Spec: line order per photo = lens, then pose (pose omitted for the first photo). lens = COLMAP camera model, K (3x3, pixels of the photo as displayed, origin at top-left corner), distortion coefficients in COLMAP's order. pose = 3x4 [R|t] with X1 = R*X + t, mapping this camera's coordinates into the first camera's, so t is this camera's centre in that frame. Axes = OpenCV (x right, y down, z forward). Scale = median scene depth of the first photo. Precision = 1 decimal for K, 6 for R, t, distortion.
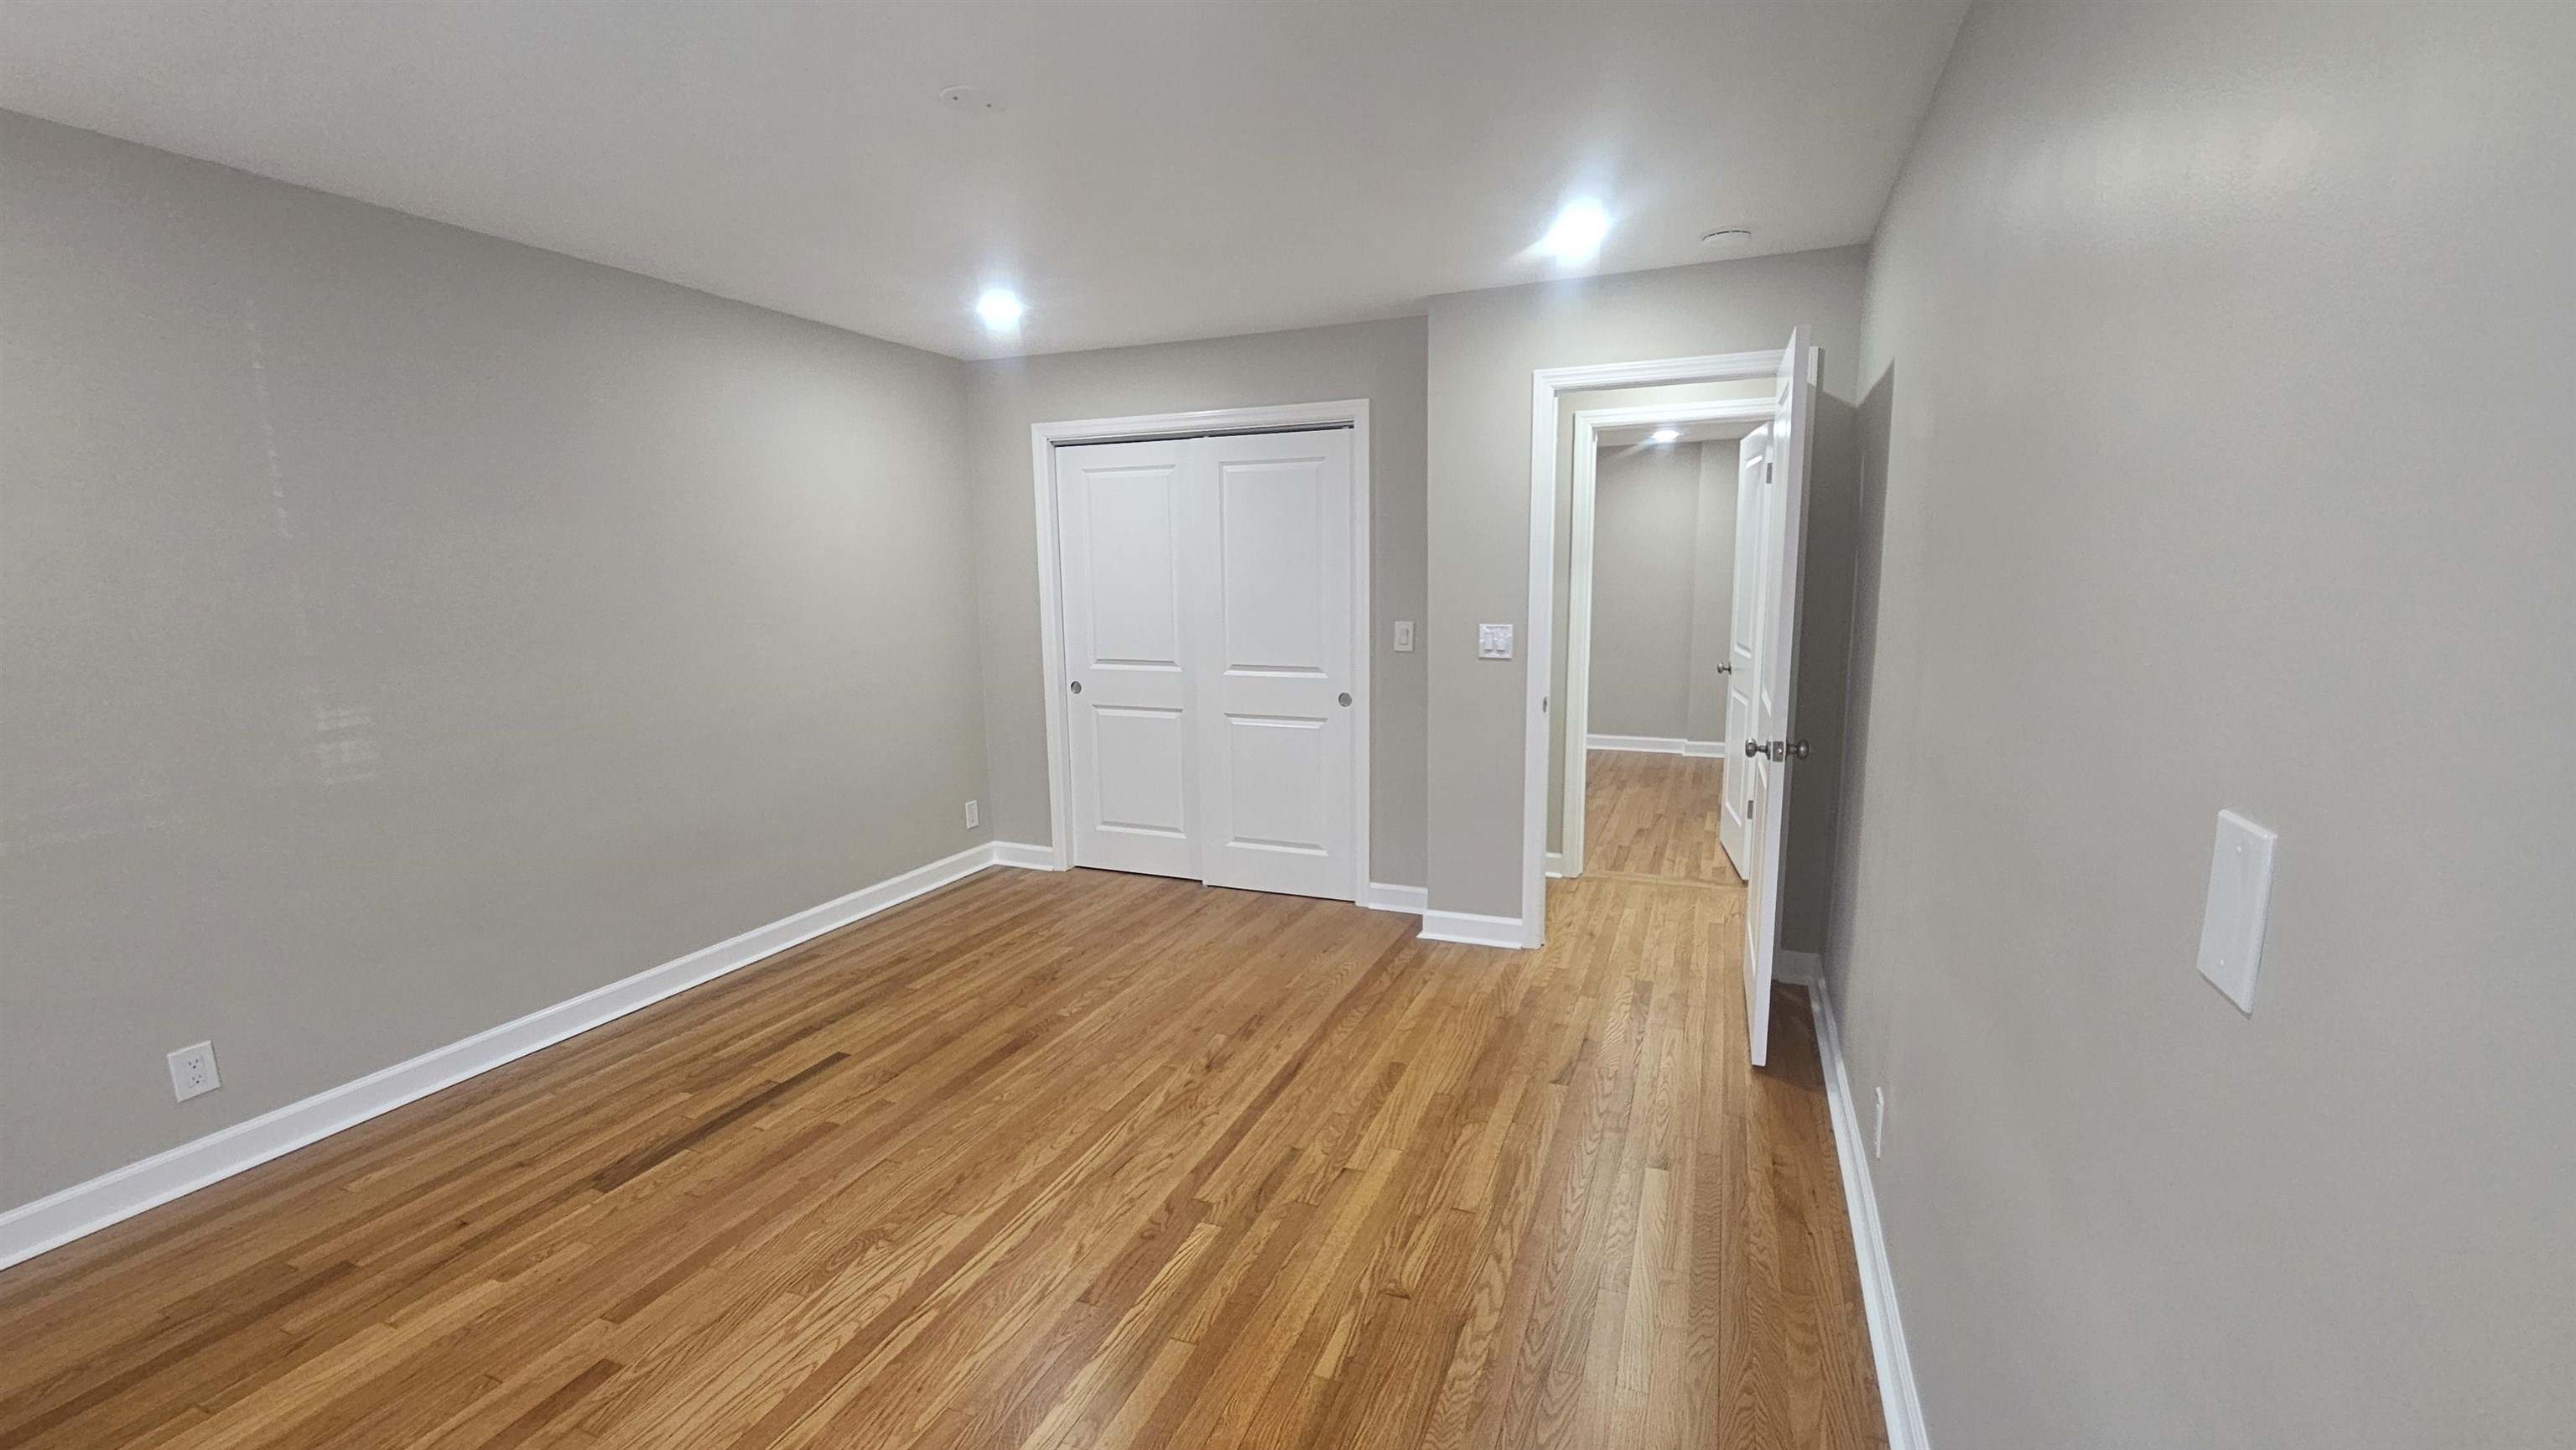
lens RADIAL K [[1048.8, 0, 1296.2], [0, 1048.8, 720.2], [0, 0, 1]] dist [-0.002652, 0.000046]
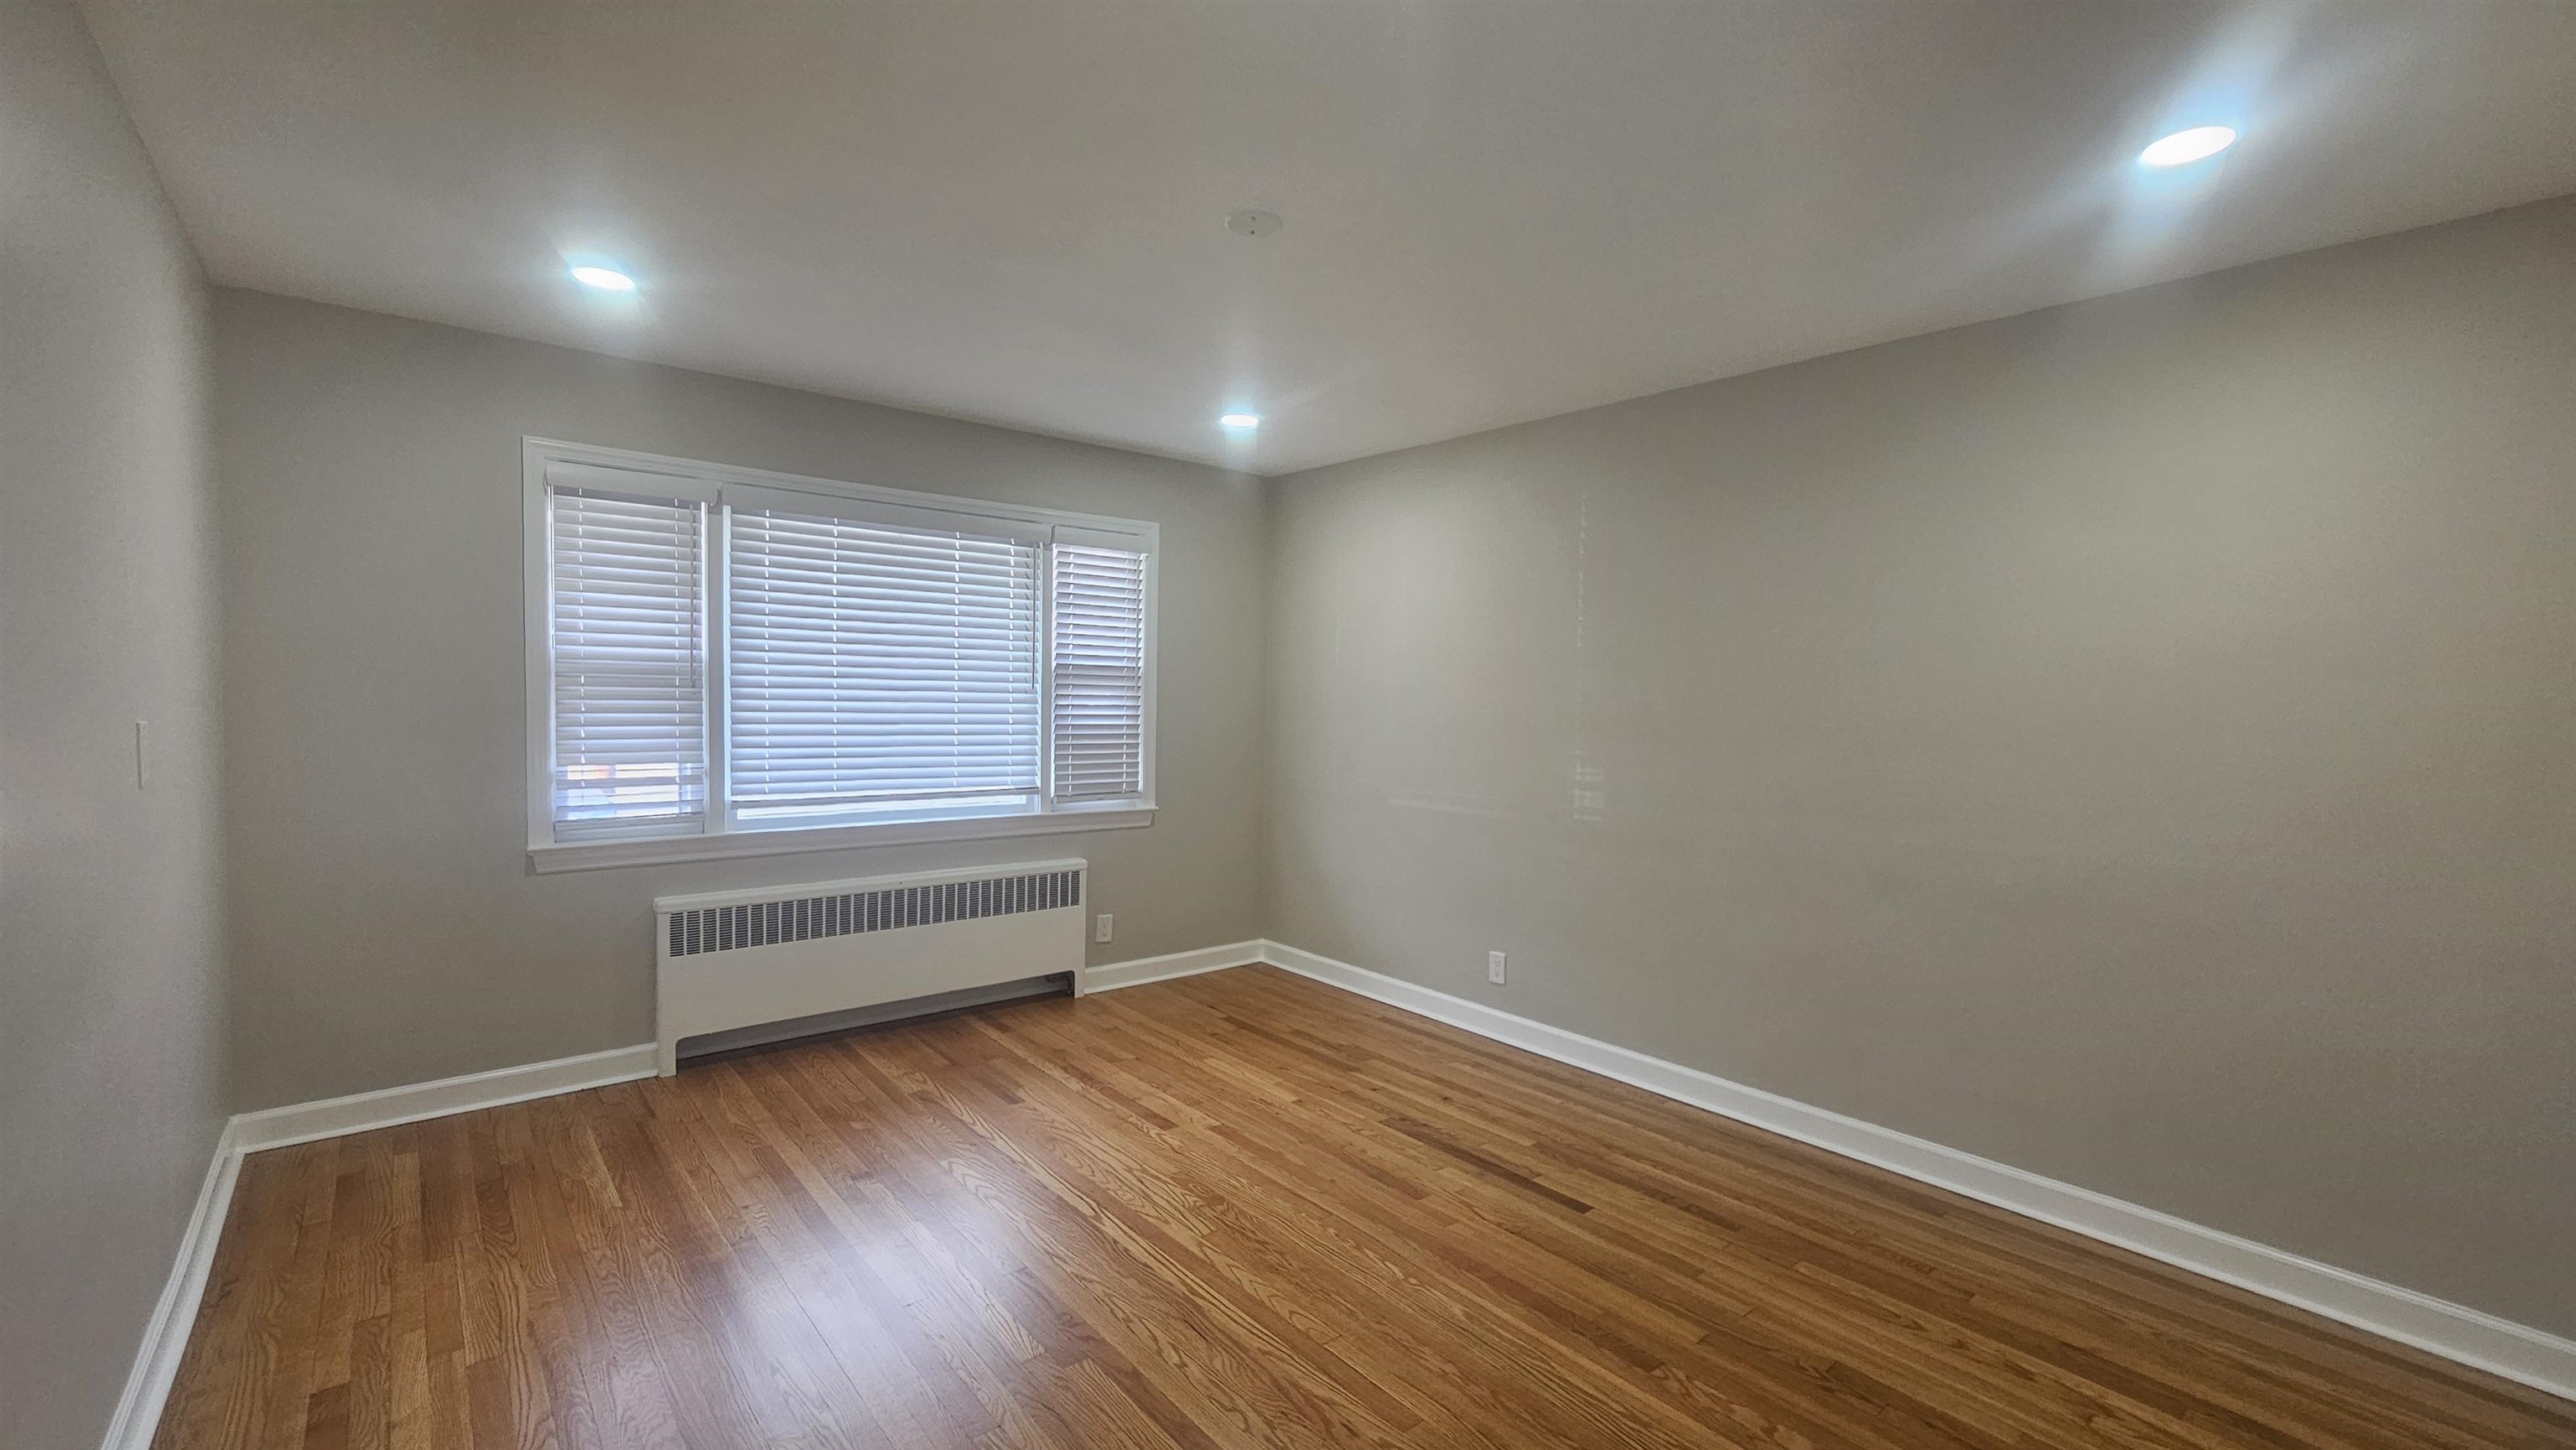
lens RADIAL K [[1048.8, 0, 1296.2], [0, 1048.8, 720.2], [0, 0, 1]] dist [-0.002652, 0.000046]
pose [[-0.451056, 0.025619, -0.892128, 0.502903], [-0.146324, 0.983940, 0.102237, -0.155539], [0.880419, 0.176654, -0.440063, 1.233166]]
